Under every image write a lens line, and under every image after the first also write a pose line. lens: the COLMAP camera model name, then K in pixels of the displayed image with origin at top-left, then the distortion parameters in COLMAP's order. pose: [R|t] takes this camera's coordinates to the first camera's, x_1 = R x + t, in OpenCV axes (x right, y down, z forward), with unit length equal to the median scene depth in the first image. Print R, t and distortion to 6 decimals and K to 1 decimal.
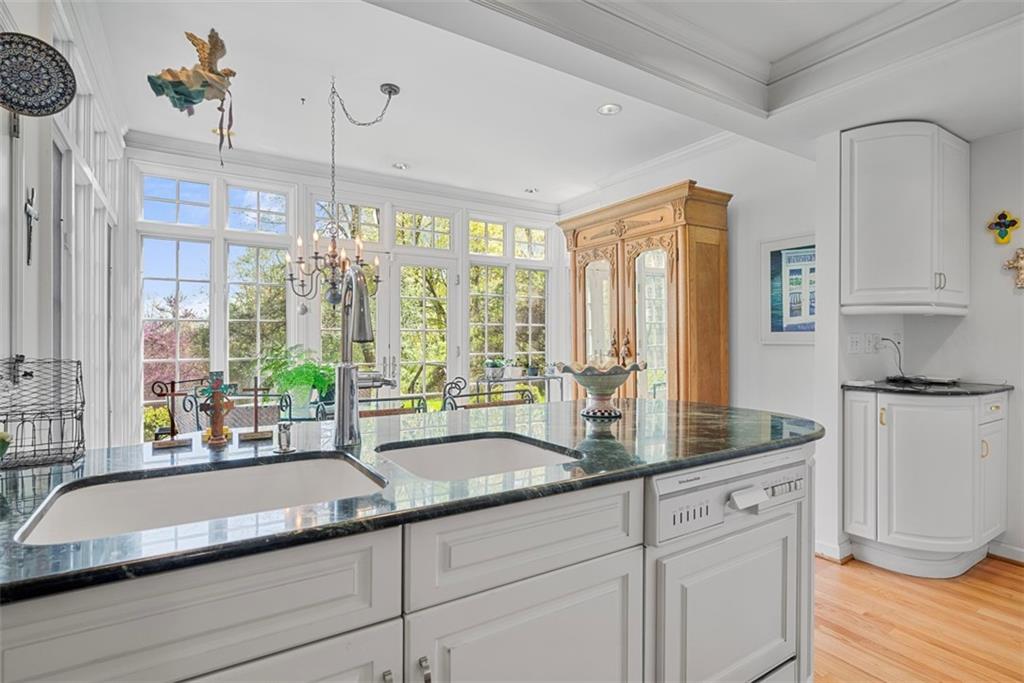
lens RADIAL K [[518.2, 0, 522.4], [0, 518.2, 340.4], [0, 0, 1]] dist [-0.003108, 0.001106]
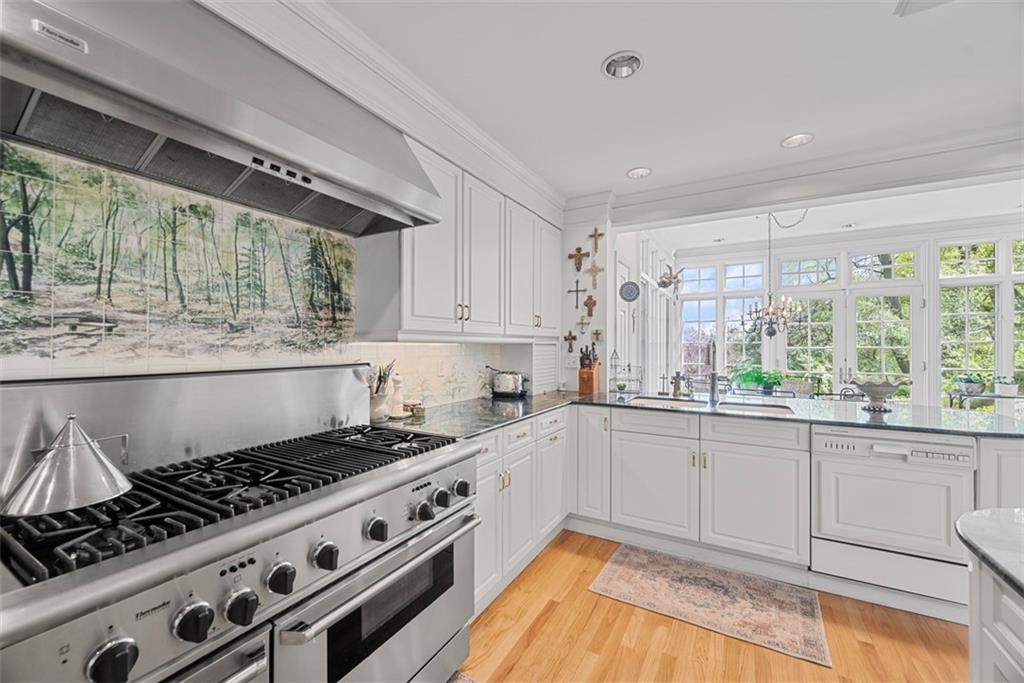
lens RADIAL K [[402.7, 0, 512.2], [0, 402.7, 342.6], [0, 0, 1]] dist [-0.001702, 0.000137]
pose [[0.465781, -0.003702, -0.884892, 0.347229], [-0.005356, 0.999961, -0.007003, -0.028579], [0.884884, 0.008001, 0.465743, -0.315189]]
